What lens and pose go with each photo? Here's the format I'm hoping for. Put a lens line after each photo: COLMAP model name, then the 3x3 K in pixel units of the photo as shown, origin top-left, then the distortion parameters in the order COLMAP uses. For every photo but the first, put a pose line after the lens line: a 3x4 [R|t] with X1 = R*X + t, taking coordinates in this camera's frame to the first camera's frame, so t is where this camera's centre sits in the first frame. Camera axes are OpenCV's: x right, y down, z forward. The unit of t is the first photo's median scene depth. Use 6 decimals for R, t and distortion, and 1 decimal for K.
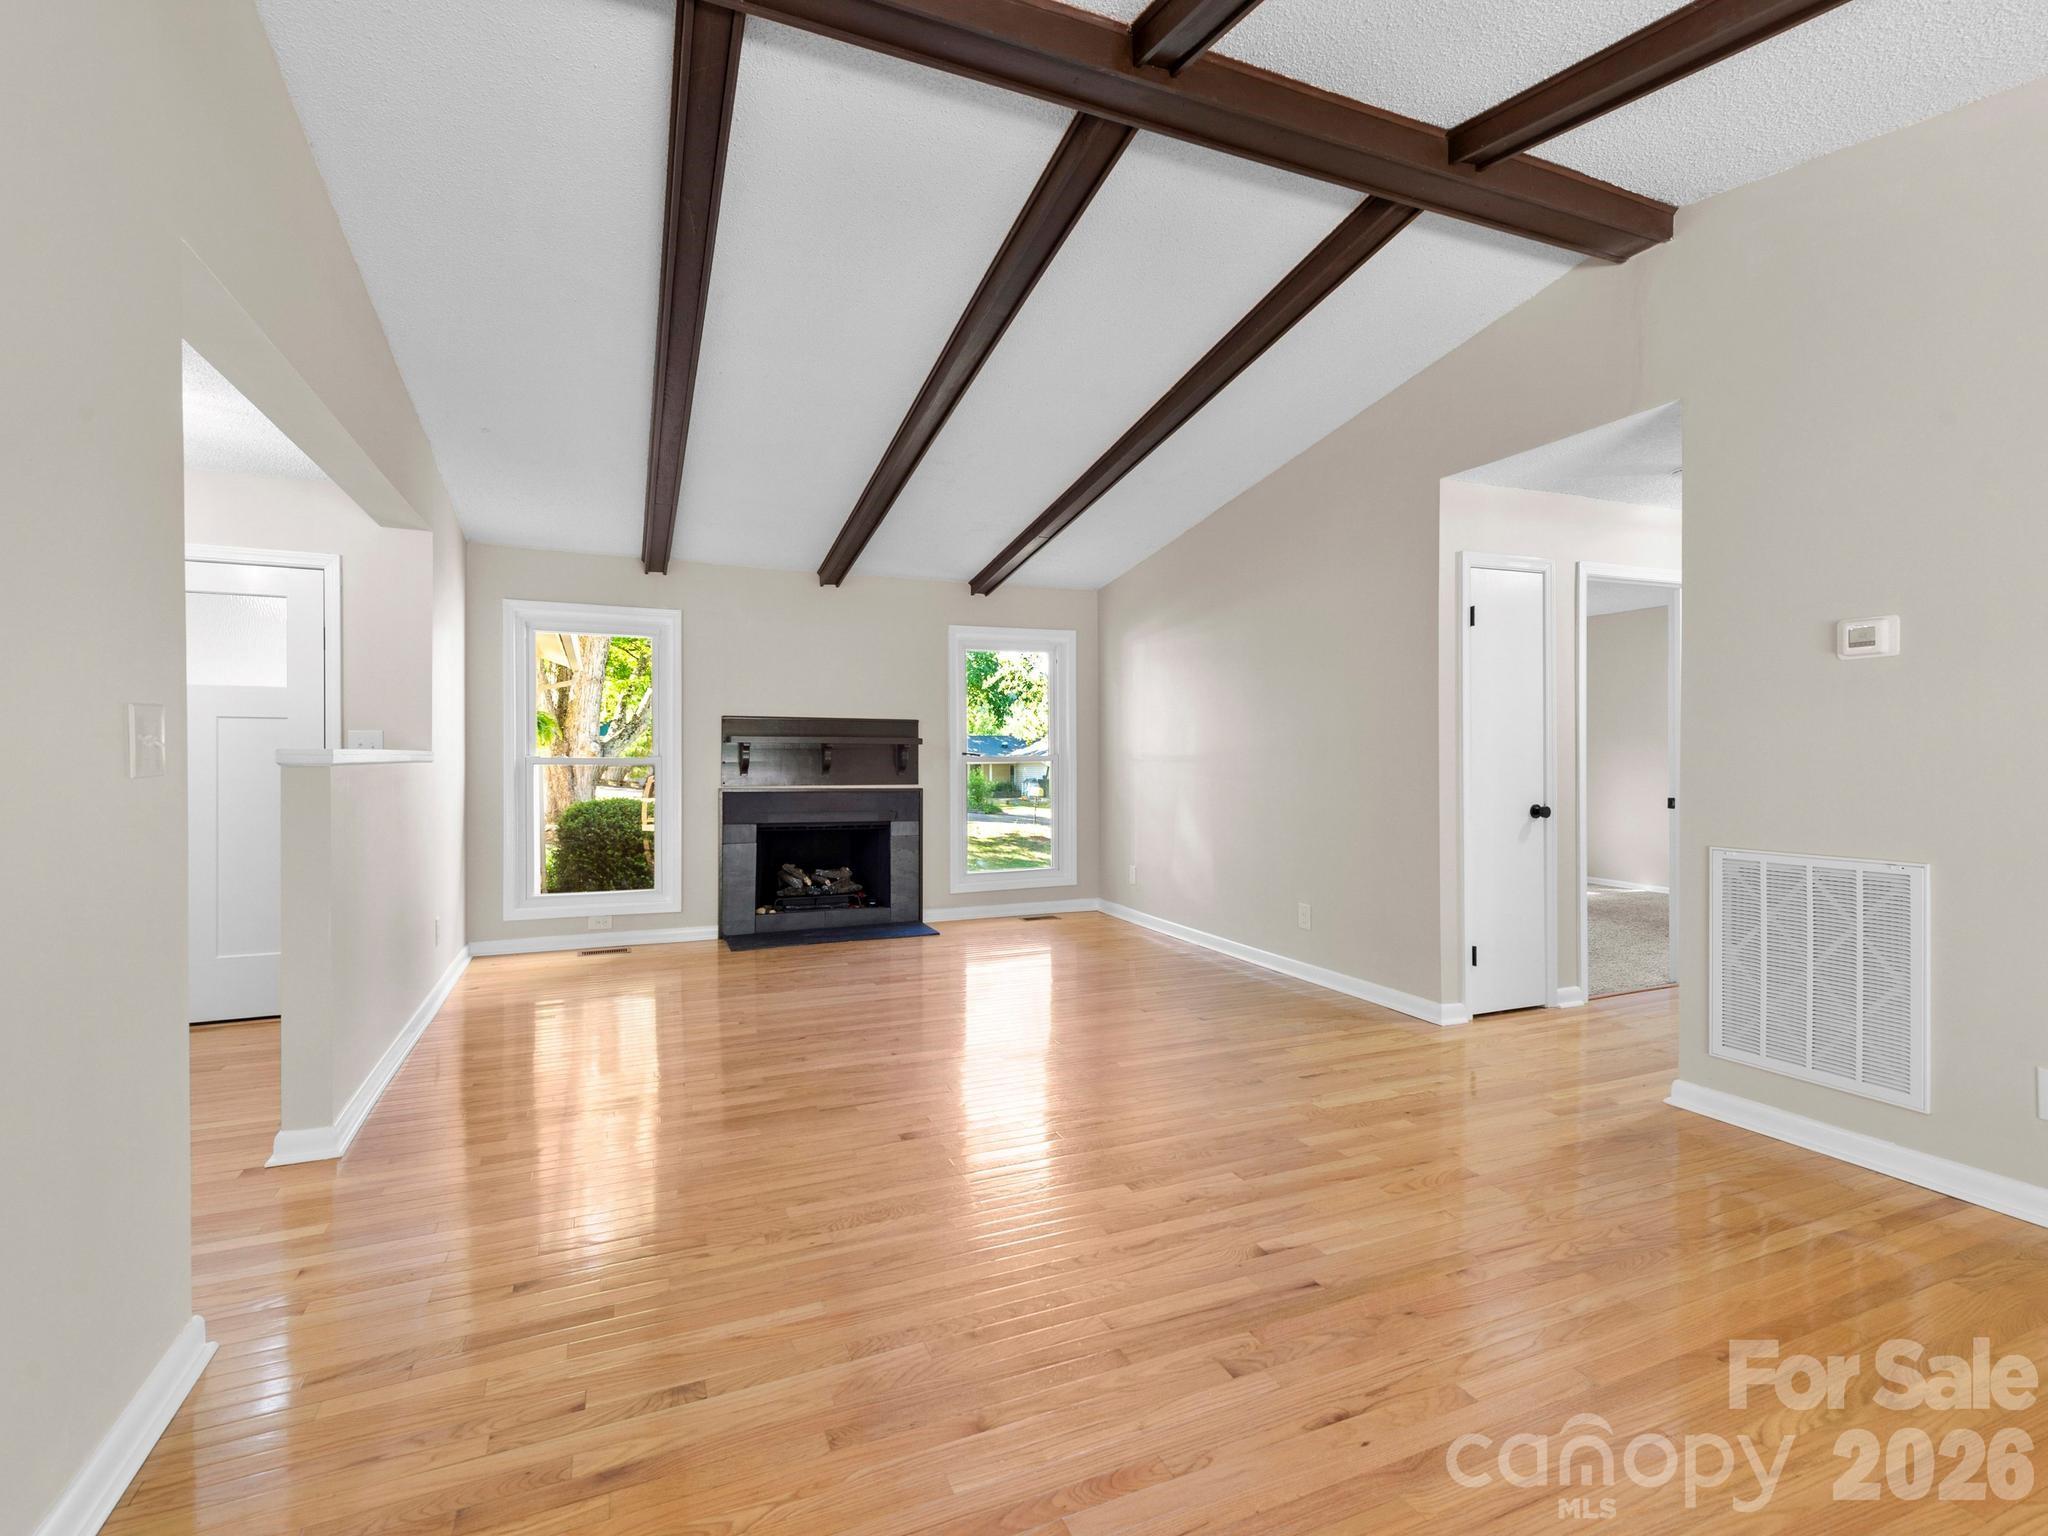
lens RADIAL K [[944.9, 0, 1034.5], [0, 944.9, 763.7], [0, 0, 1]] dist [0.012166, -0.003843]
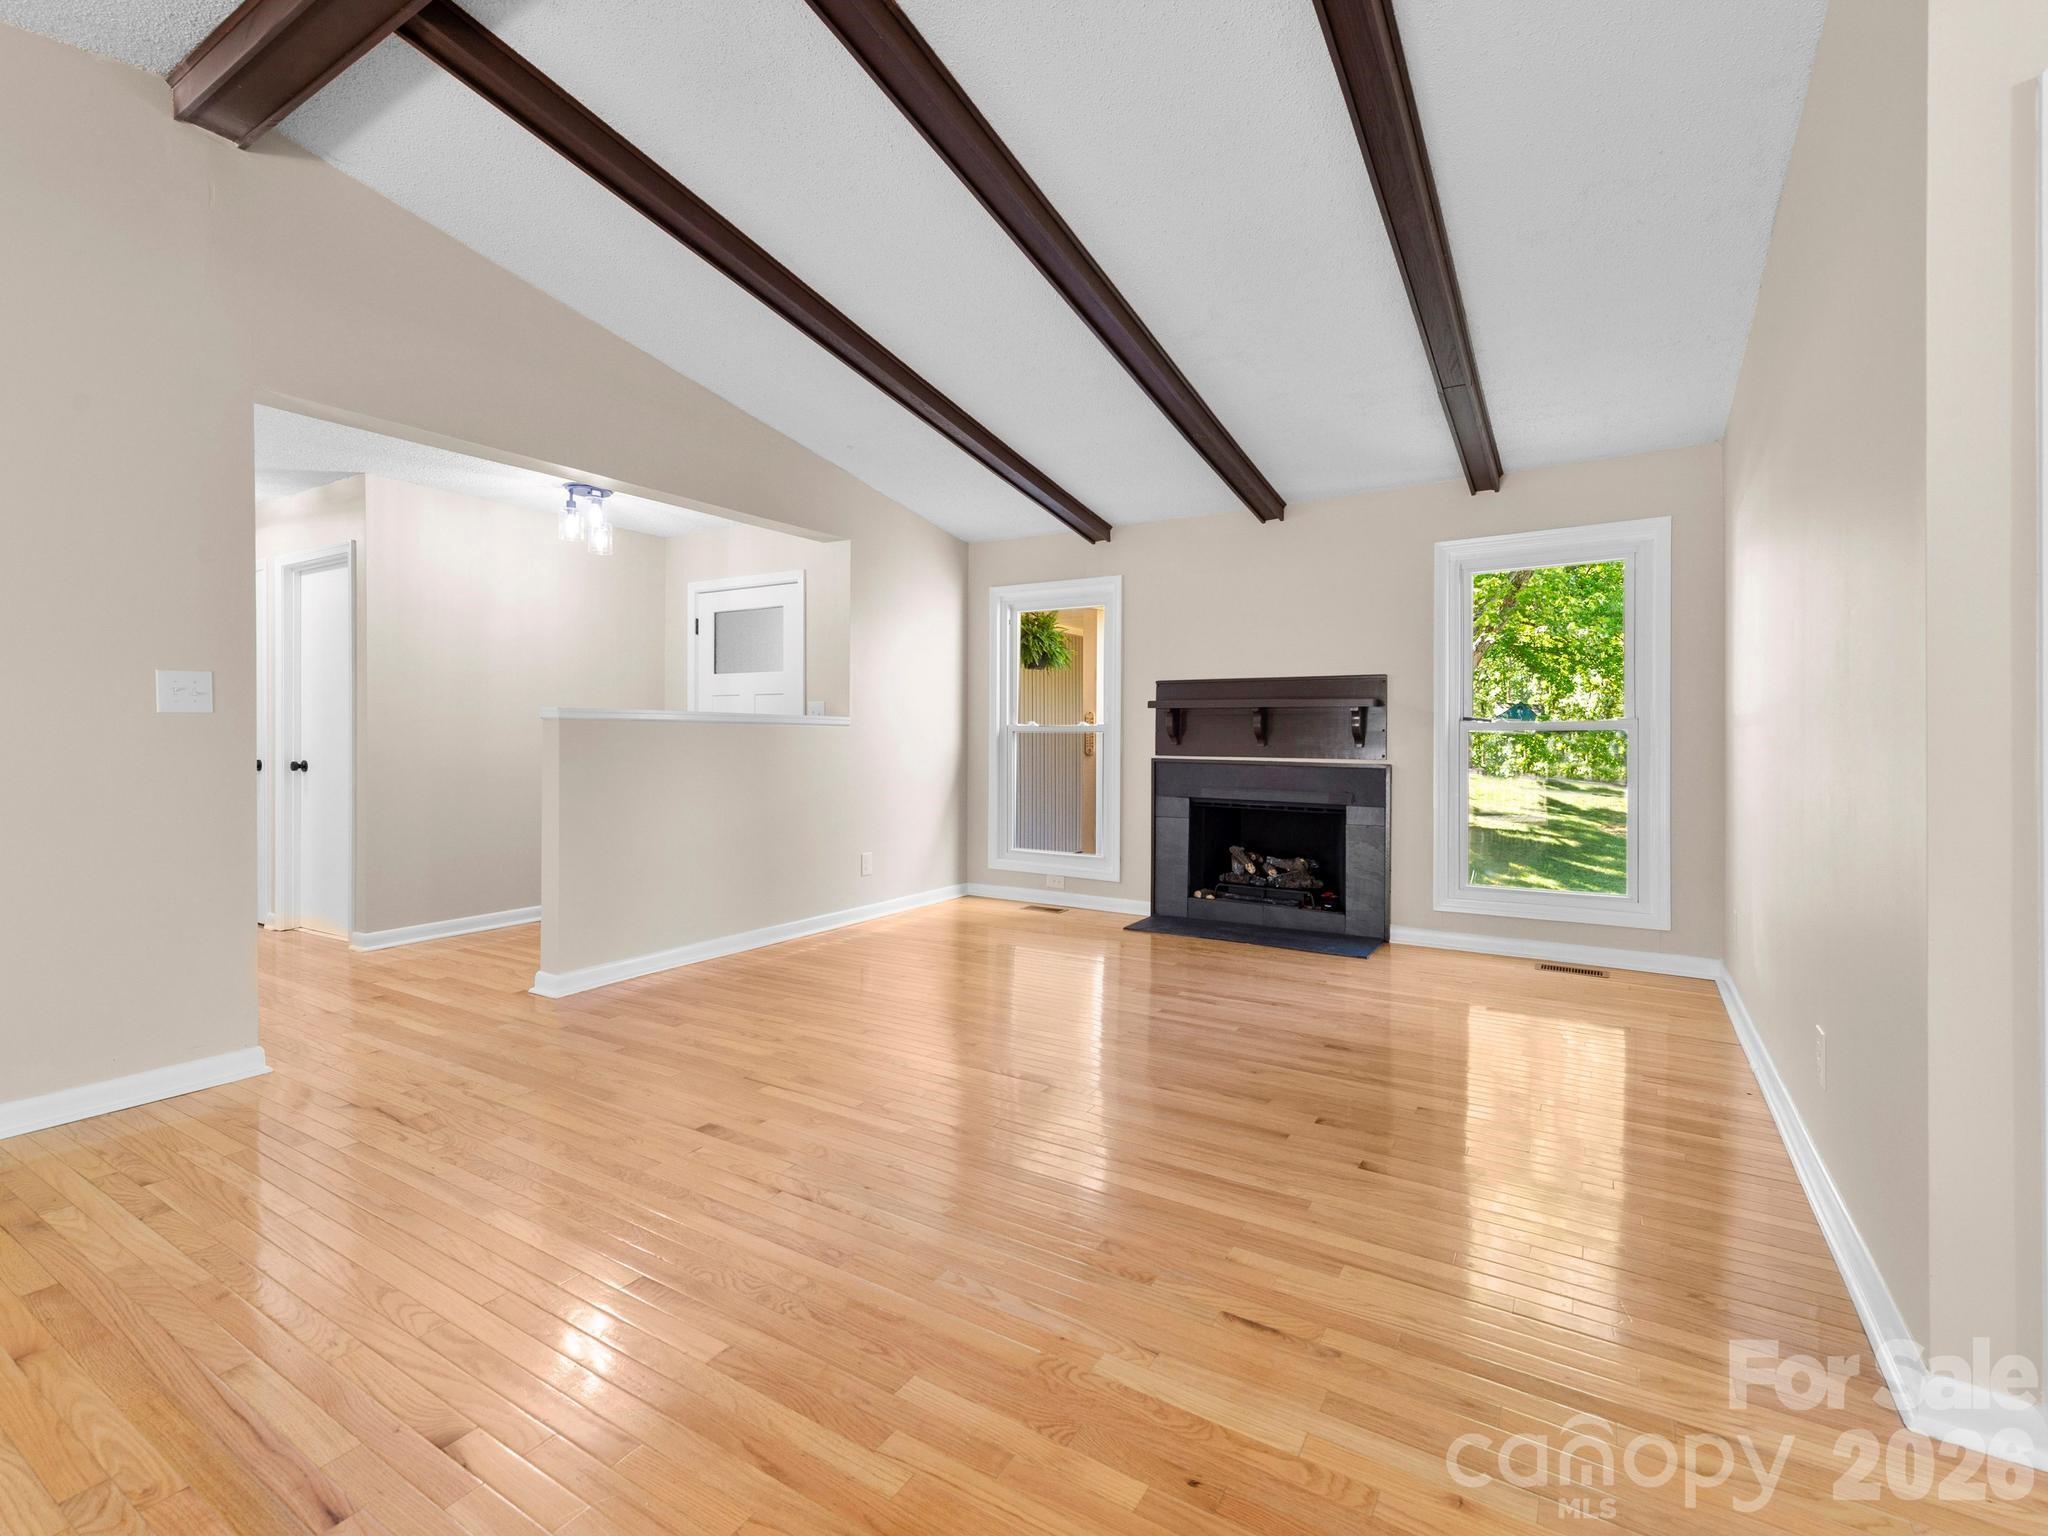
lens RADIAL K [[944.9, 0, 1028.4], [0, 944.9, 749.9], [0, 0, 1]] dist [0.012166, -0.003843]
pose [[0.565888, 0.012528, -0.824387, 0.367385], [-0.012545, 0.999900, 0.006584, 0.013587], [0.824387, 0.006616, 0.565989, 0.354861]]
